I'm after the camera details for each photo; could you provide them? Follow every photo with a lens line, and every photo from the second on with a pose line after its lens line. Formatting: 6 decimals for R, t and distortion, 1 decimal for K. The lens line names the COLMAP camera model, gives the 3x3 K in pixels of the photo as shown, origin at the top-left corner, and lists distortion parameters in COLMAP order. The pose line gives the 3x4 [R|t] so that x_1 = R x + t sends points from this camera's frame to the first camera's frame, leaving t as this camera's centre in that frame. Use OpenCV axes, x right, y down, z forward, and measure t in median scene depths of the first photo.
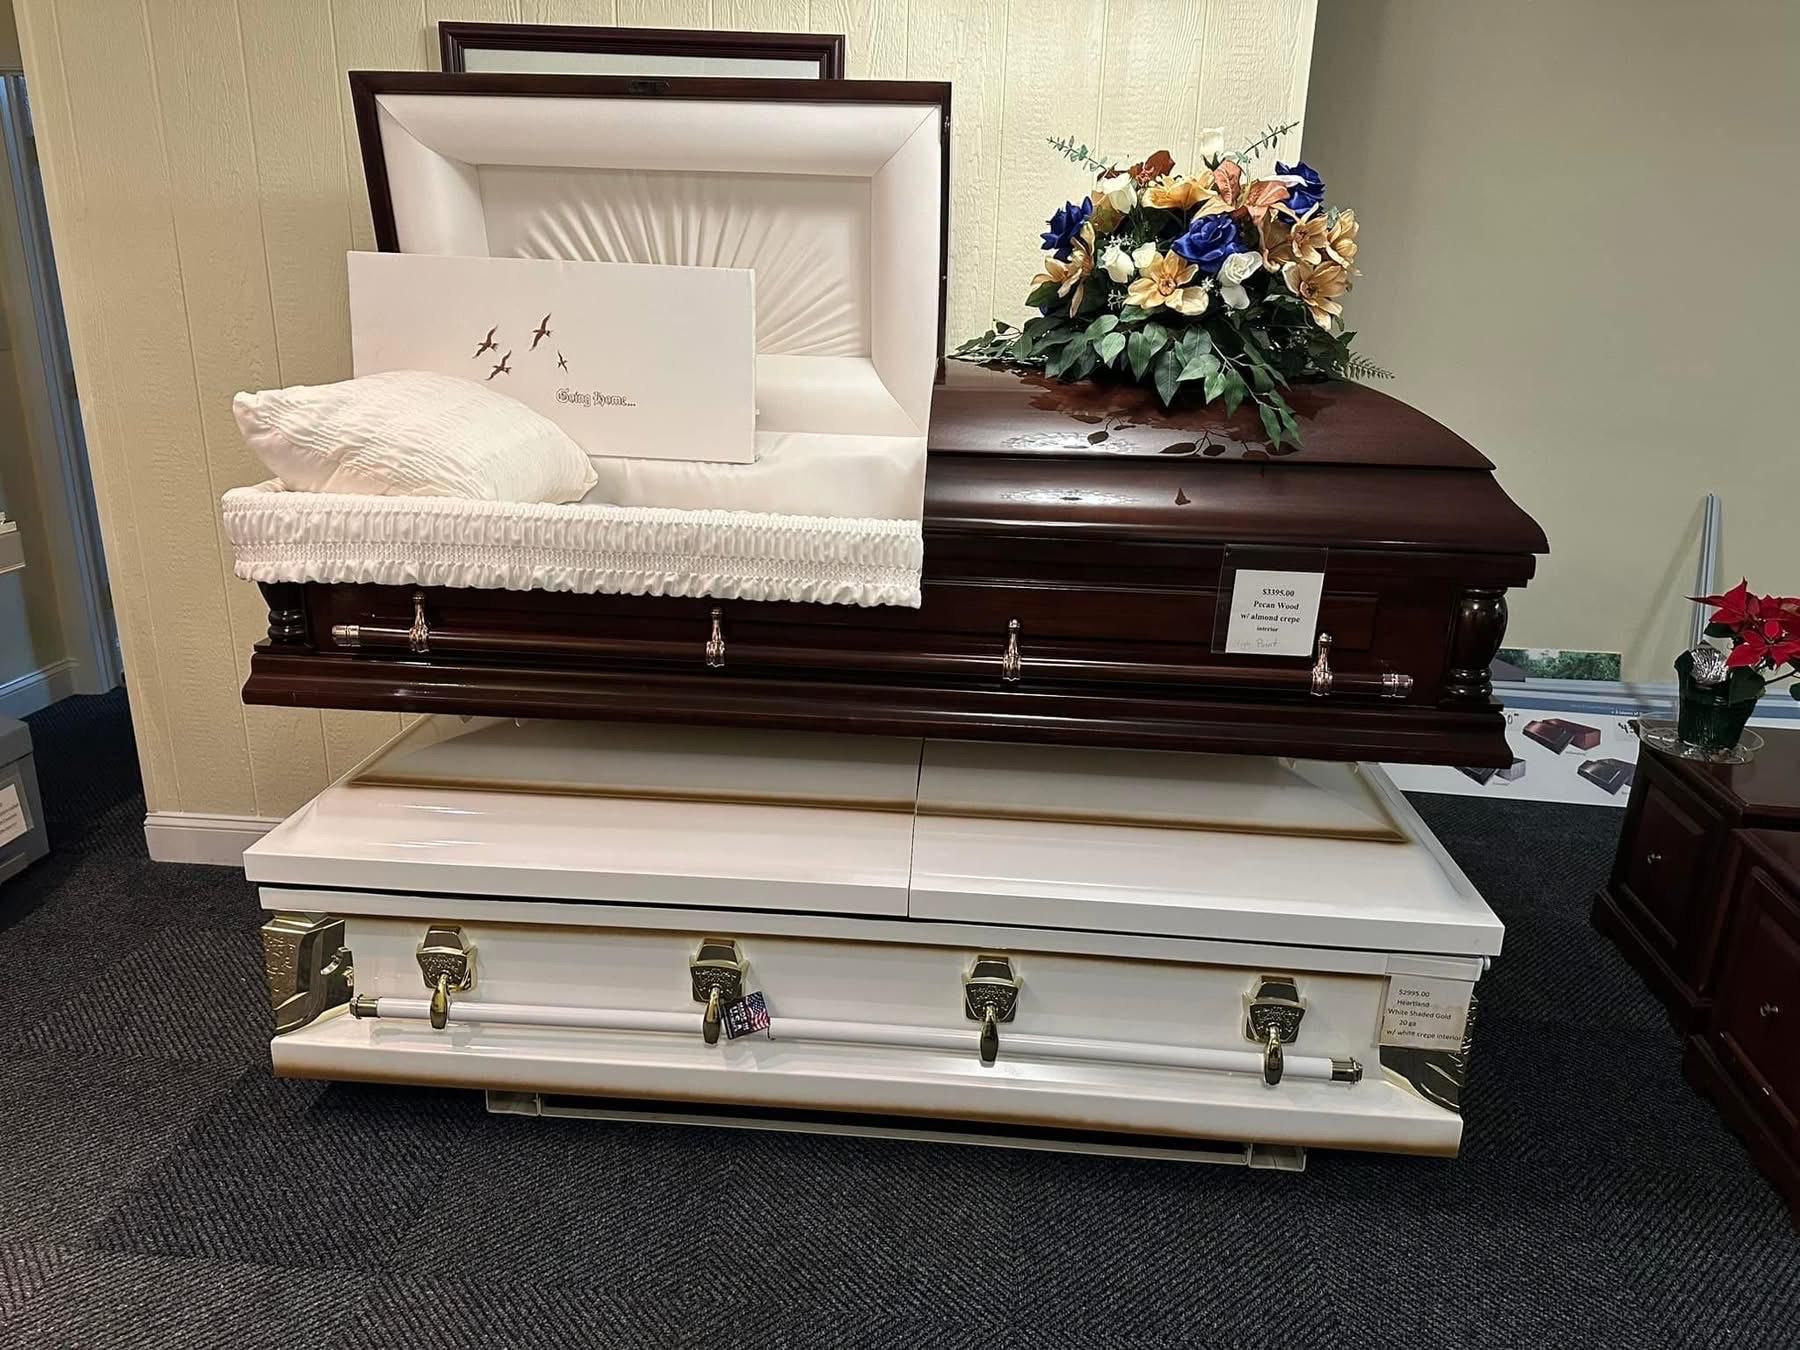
lens RADIAL K [[1291.7, 0, 900.0], [0, 1291.7, 675.0], [0, 0, 1]] dist [0.075331, -0.083092]
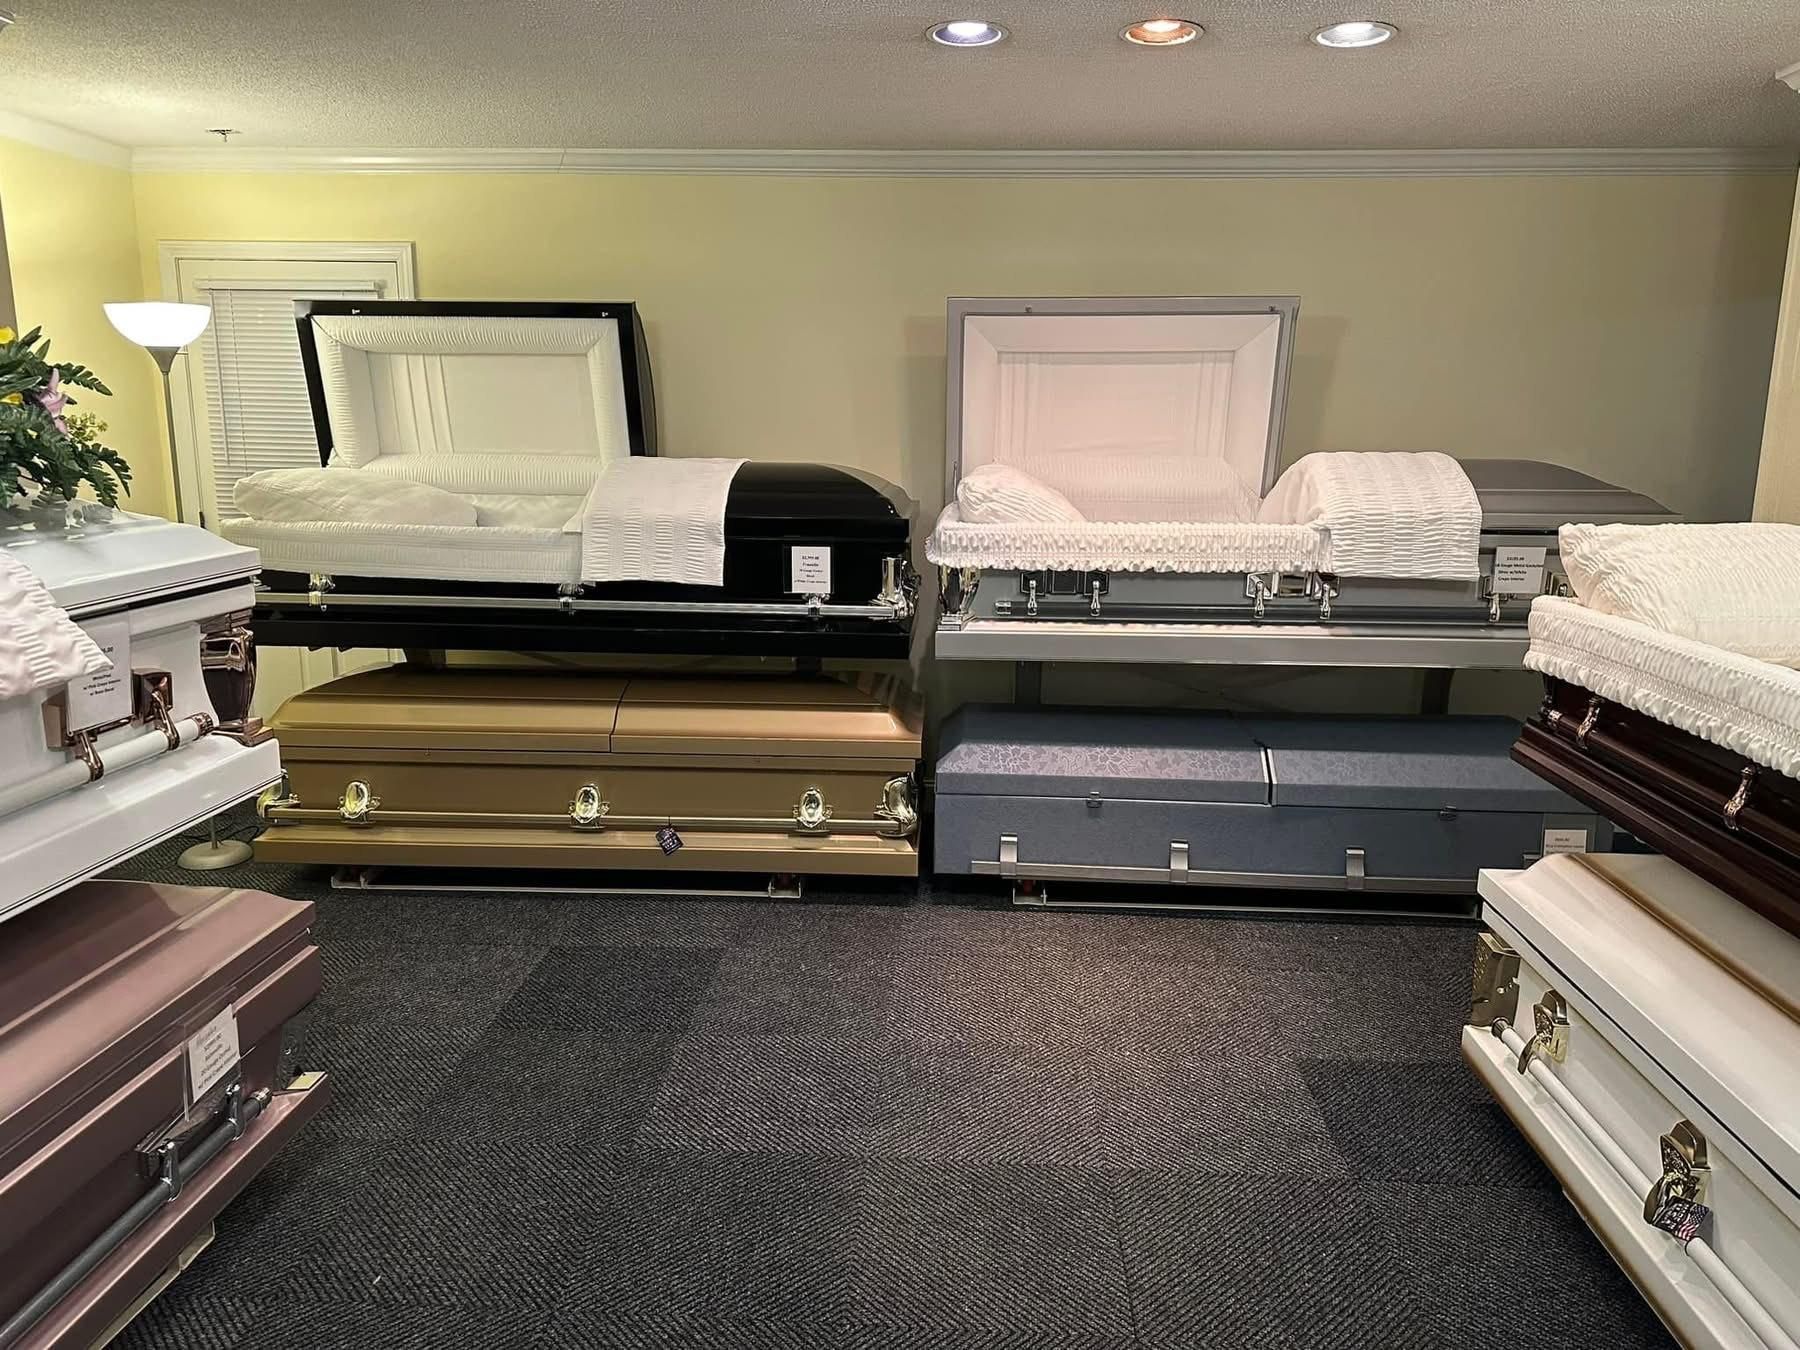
lens RADIAL K [[1291.7, 0, 900.0], [0, 1291.7, 675.0], [0, 0, 1]] dist [0.075331, -0.083092]
pose [[-0.004273, 0.159082, -0.987256, 0.781645], [-0.297409, 0.942389, 0.153139, -0.077340], [0.954741, 0.294274, 0.043286, 0.357029]]
